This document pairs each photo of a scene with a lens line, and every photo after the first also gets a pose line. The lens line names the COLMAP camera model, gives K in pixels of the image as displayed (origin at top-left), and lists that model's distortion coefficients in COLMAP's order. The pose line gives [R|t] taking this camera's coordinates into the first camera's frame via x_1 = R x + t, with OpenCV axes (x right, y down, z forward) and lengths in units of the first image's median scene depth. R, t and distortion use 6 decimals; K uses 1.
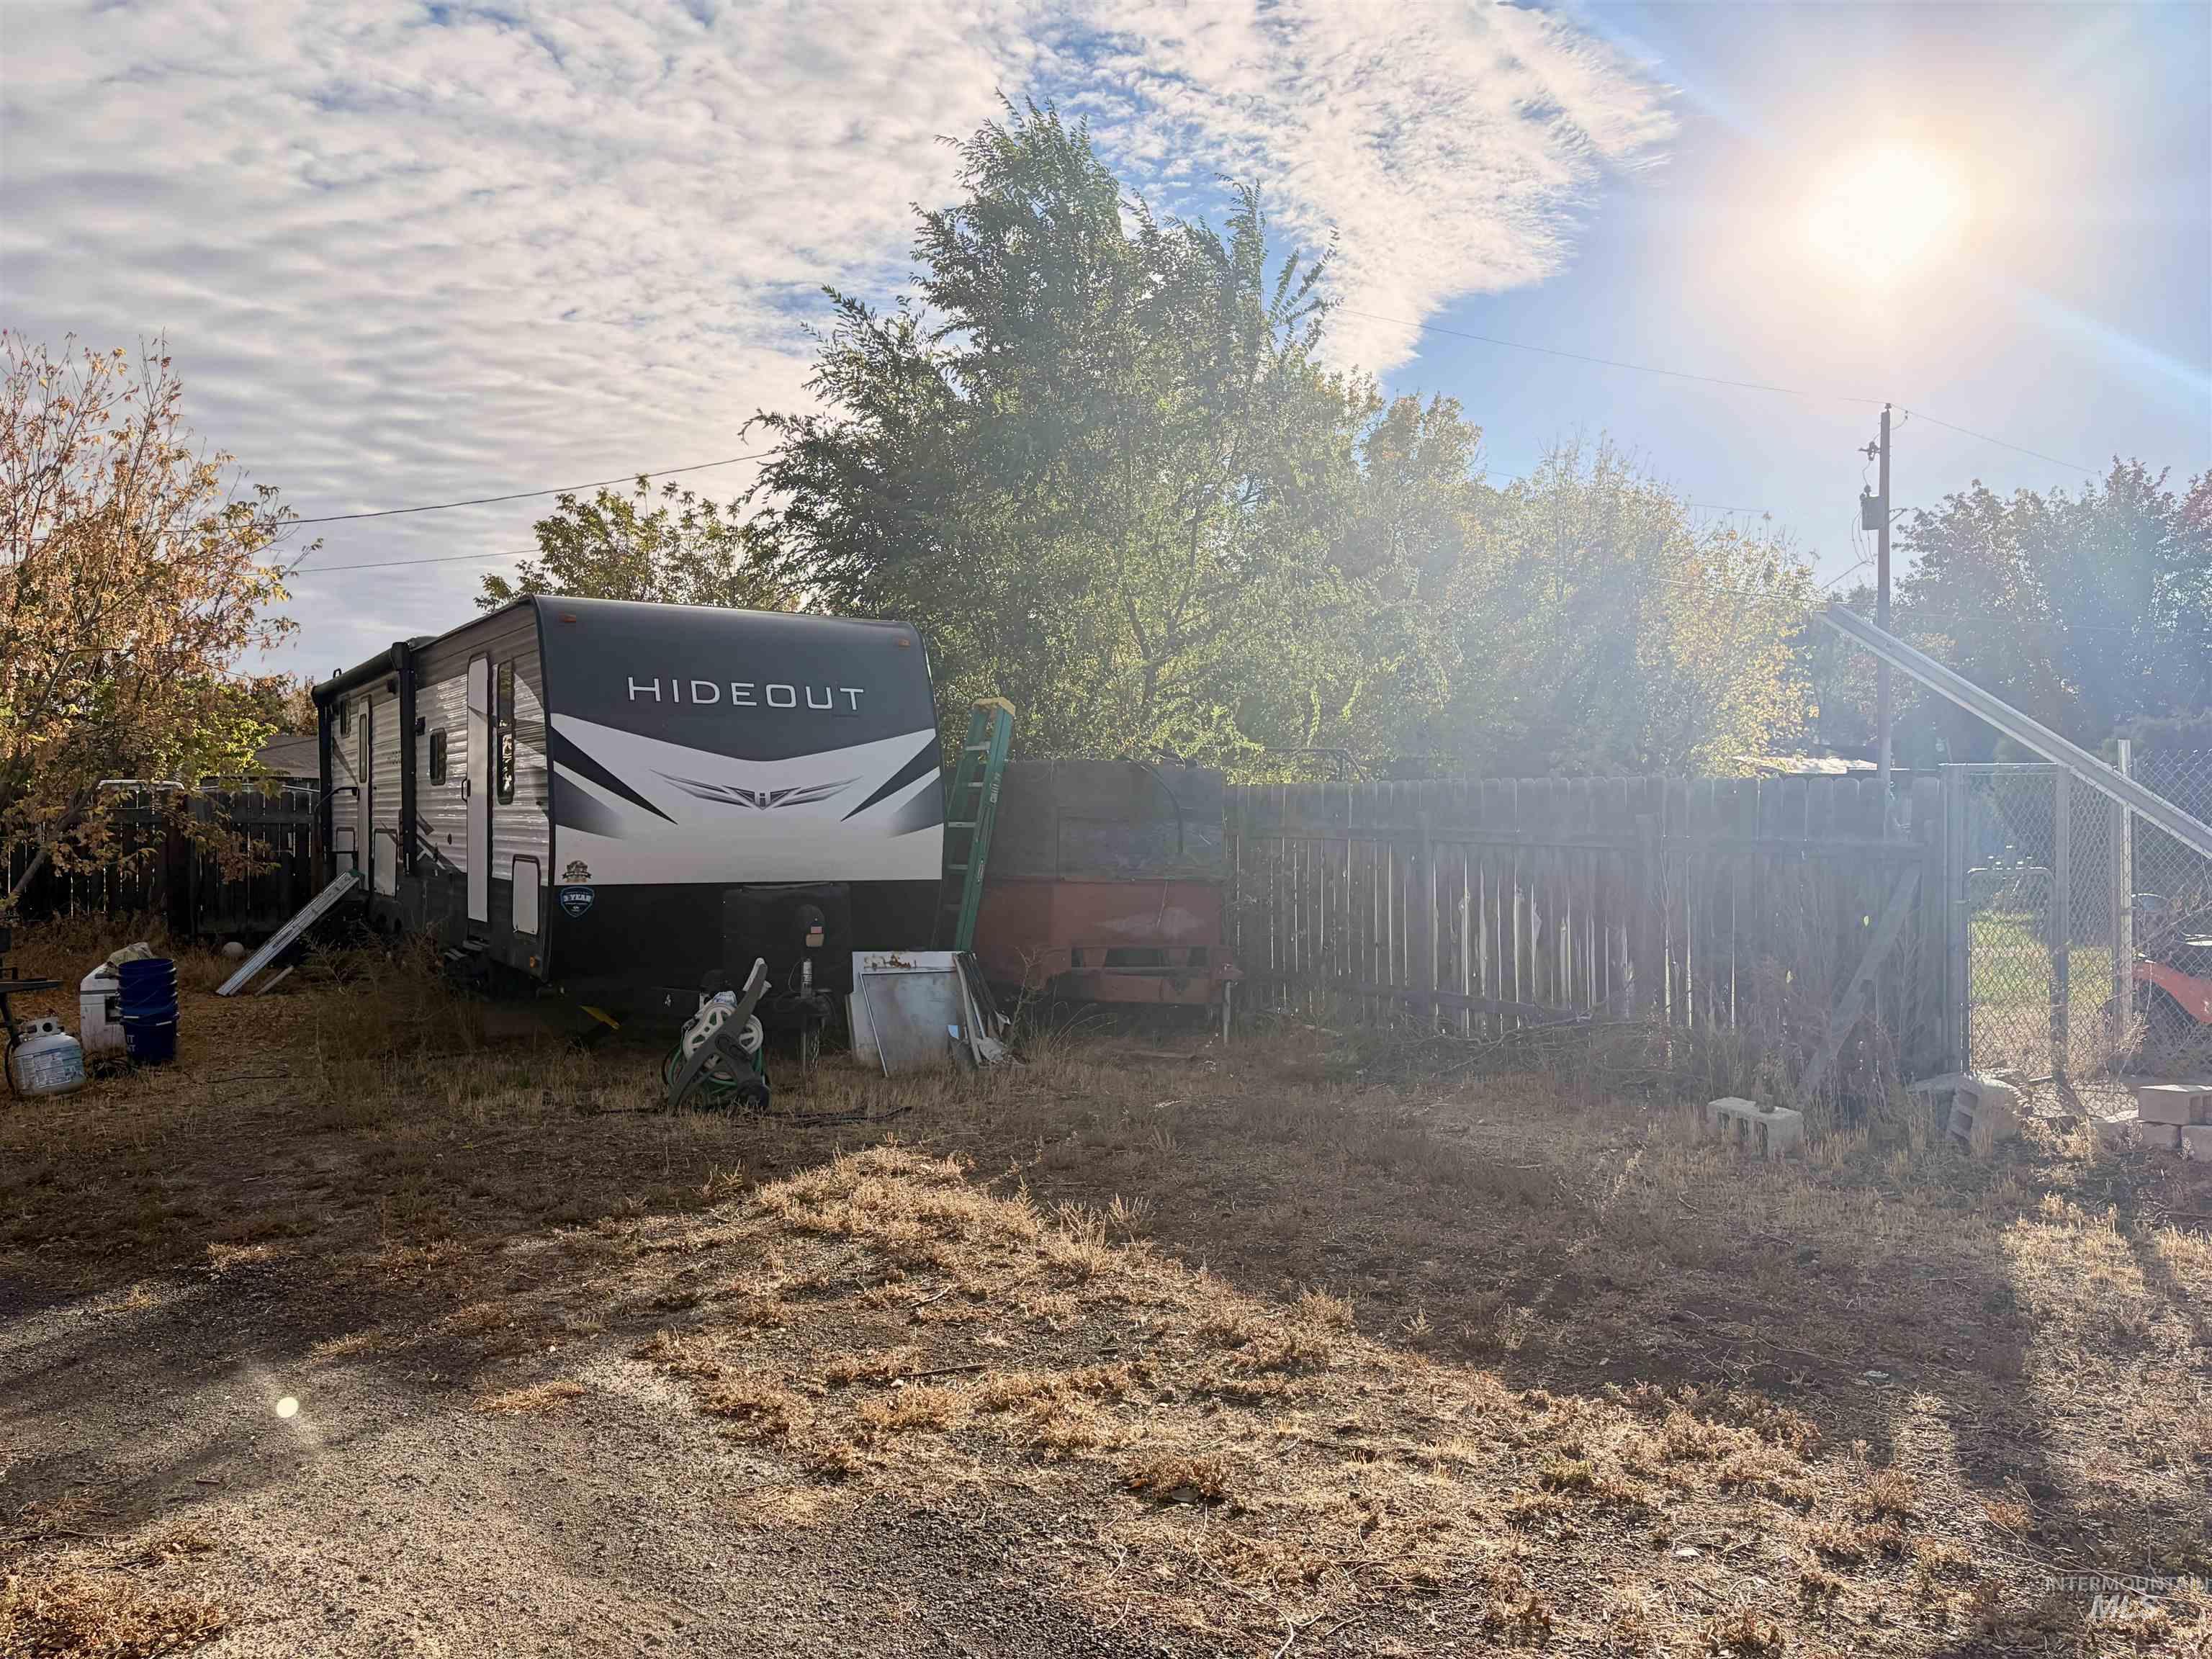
lens RADIAL K [[1651.8, 0, 1106.0], [0, 1651.8, 829.5], [0, 0, 1]] dist [0.105663, -0.130563]
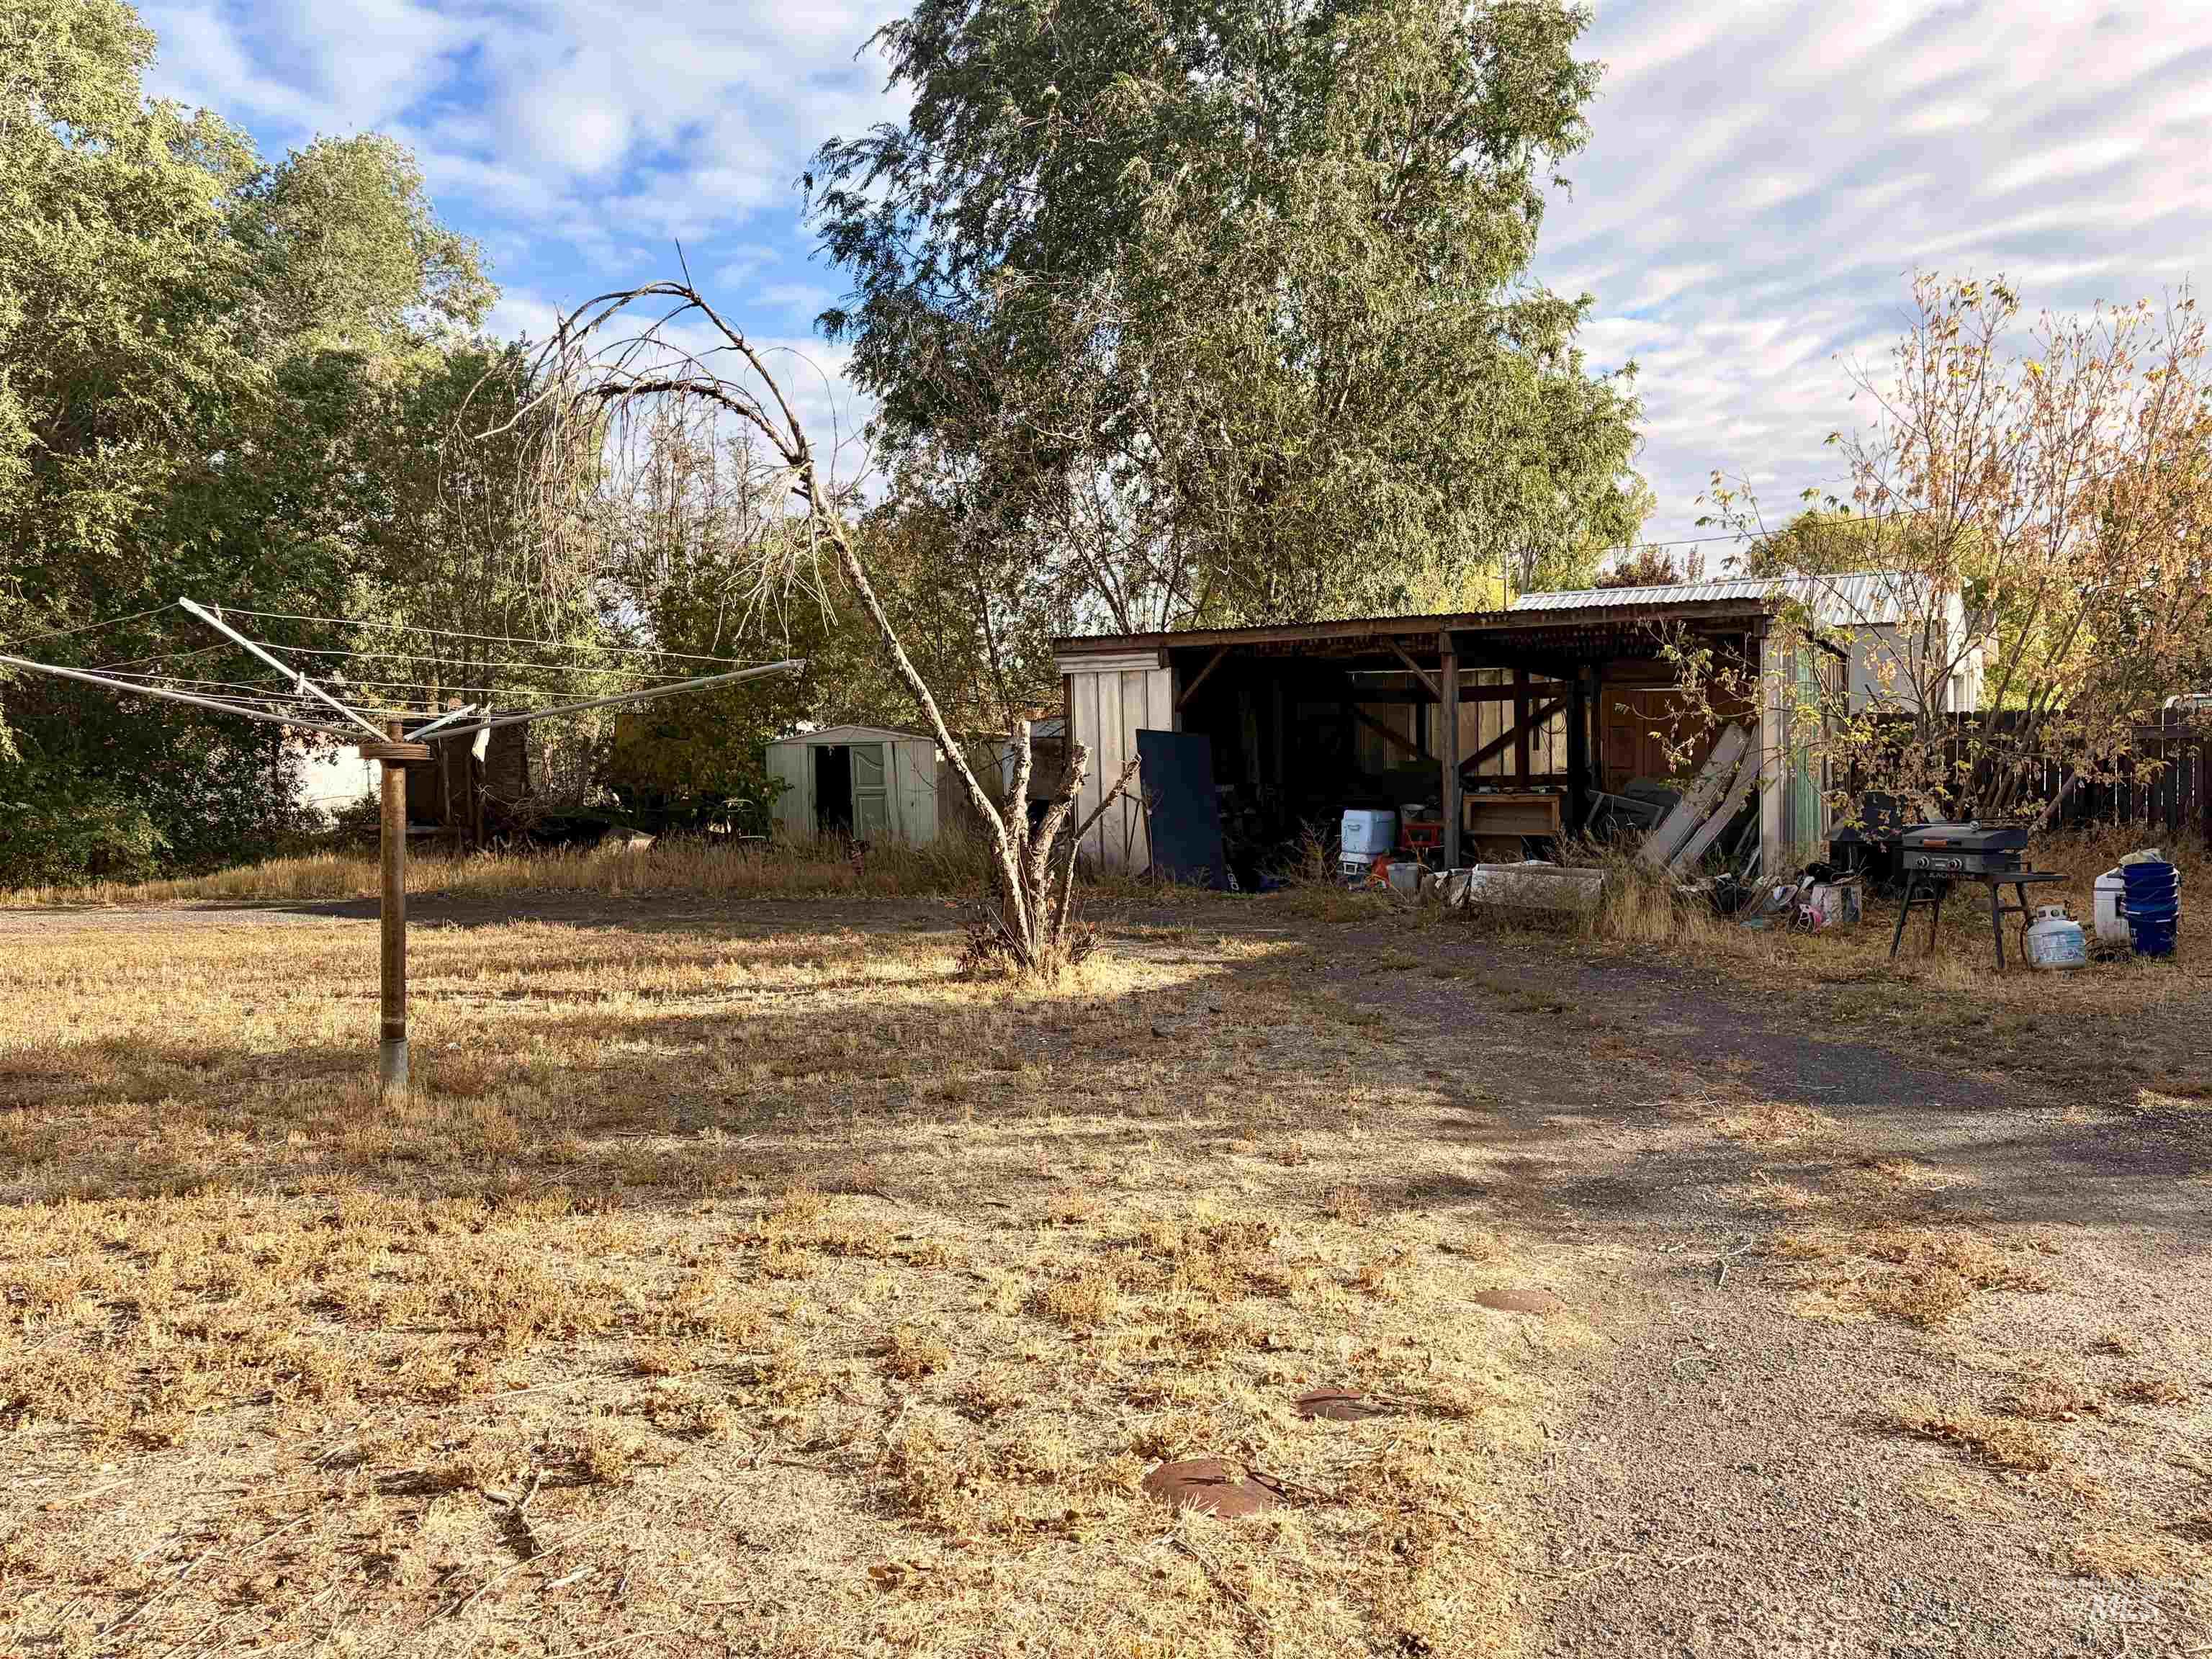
lens RADIAL K [[1651.8, 0, 1106.0], [0, 1651.8, 829.5], [0, 0, 1]] dist [0.105663, -0.130563]
pose [[0.443263, 0.030440, -0.895875, 0.137823], [0.015689, 0.999007, 0.041706, -0.002678], [0.896254, -0.032542, 0.442345, -0.125414]]
